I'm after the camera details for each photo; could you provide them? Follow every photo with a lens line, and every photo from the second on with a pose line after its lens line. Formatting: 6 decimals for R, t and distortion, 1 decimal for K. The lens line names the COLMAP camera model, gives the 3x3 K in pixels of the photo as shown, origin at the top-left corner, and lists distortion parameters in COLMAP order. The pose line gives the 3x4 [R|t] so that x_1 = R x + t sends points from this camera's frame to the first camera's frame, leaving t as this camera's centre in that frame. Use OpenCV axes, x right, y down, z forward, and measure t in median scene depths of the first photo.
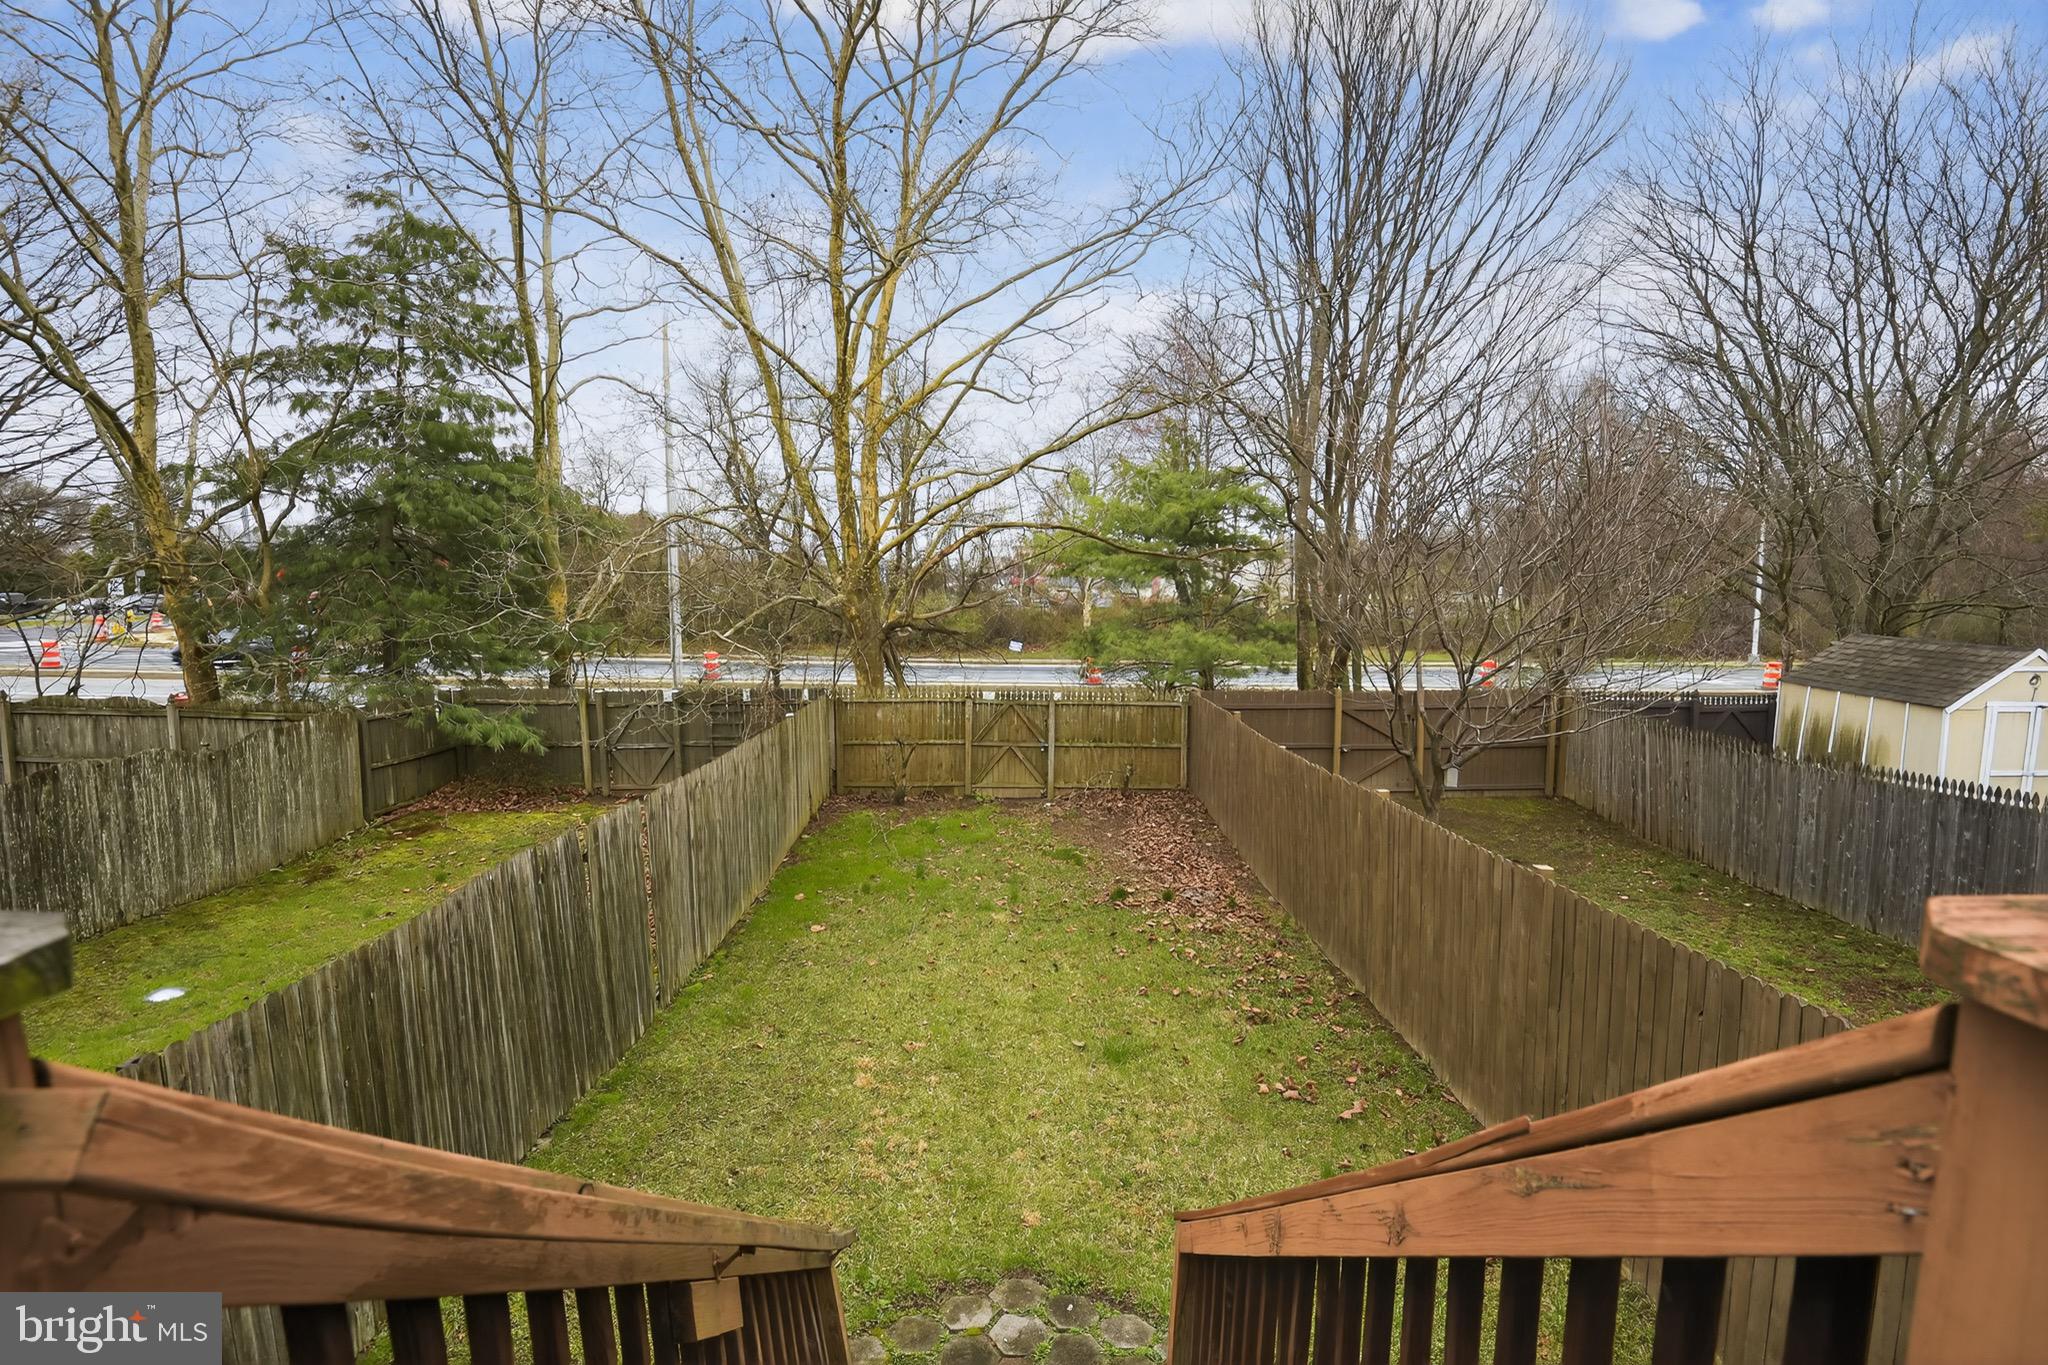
lens RADIAL K [[951.8, 0, 1019.8], [0, 951.8, 697.6], [0, 0, 1]] dist [-0.021002, -0.013268]
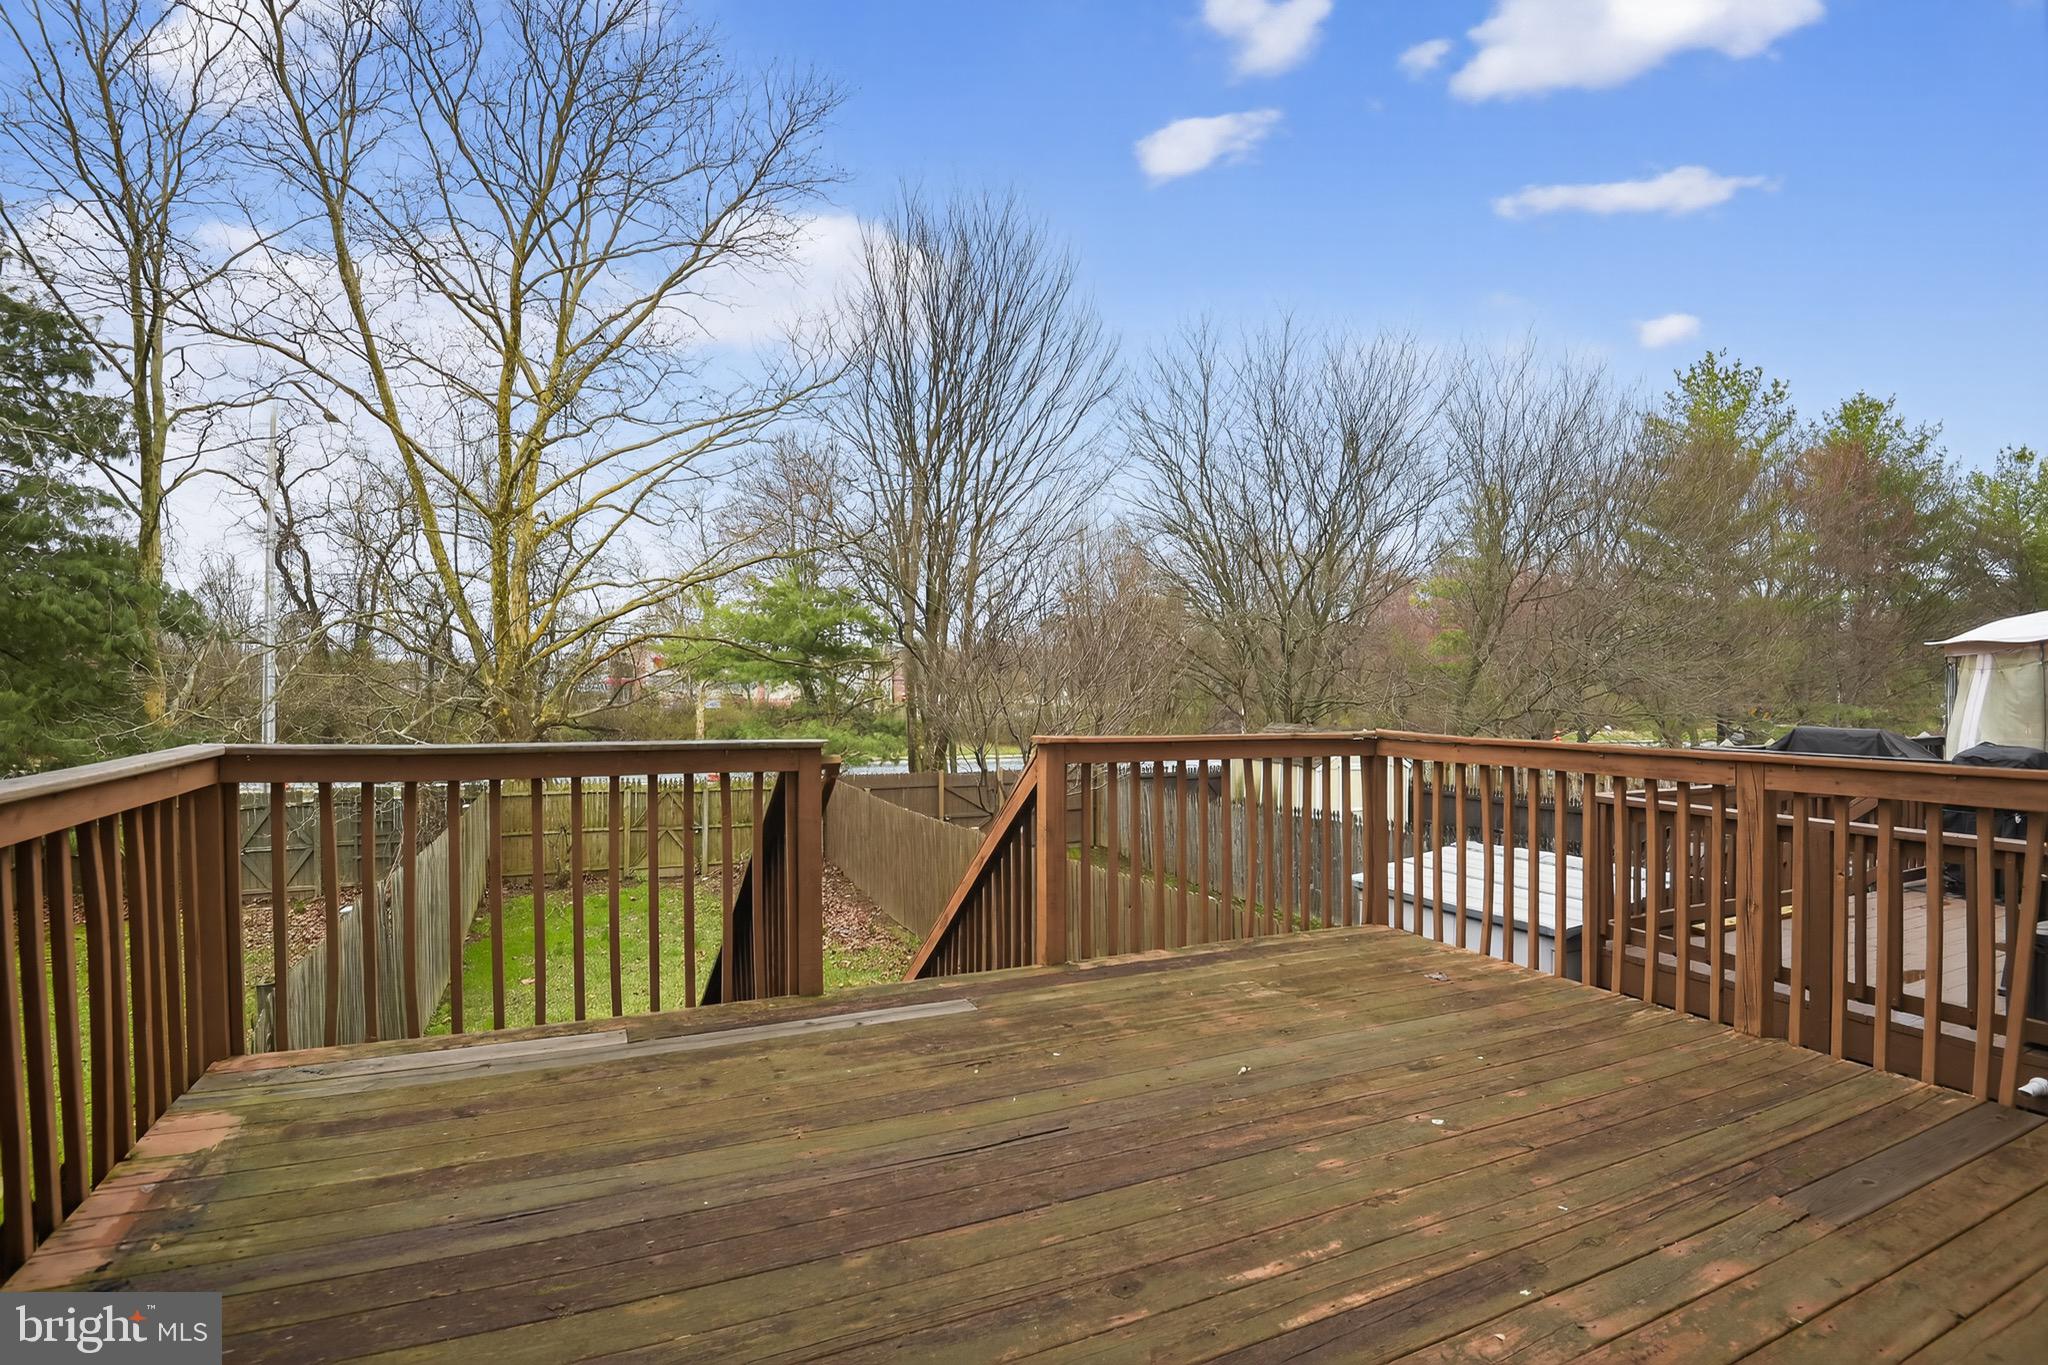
lens RADIAL K [[951.8, 0, 1021.7], [0, 951.8, 693.4], [0, 0, 1]] dist [-0.021002, -0.013268]
pose [[0.914228, 0.002415, 0.405193, -0.075855], [0.042210, 0.993974, -0.101161, 0.019974], [-0.402996, 0.109588, 0.908617, -0.197730]]
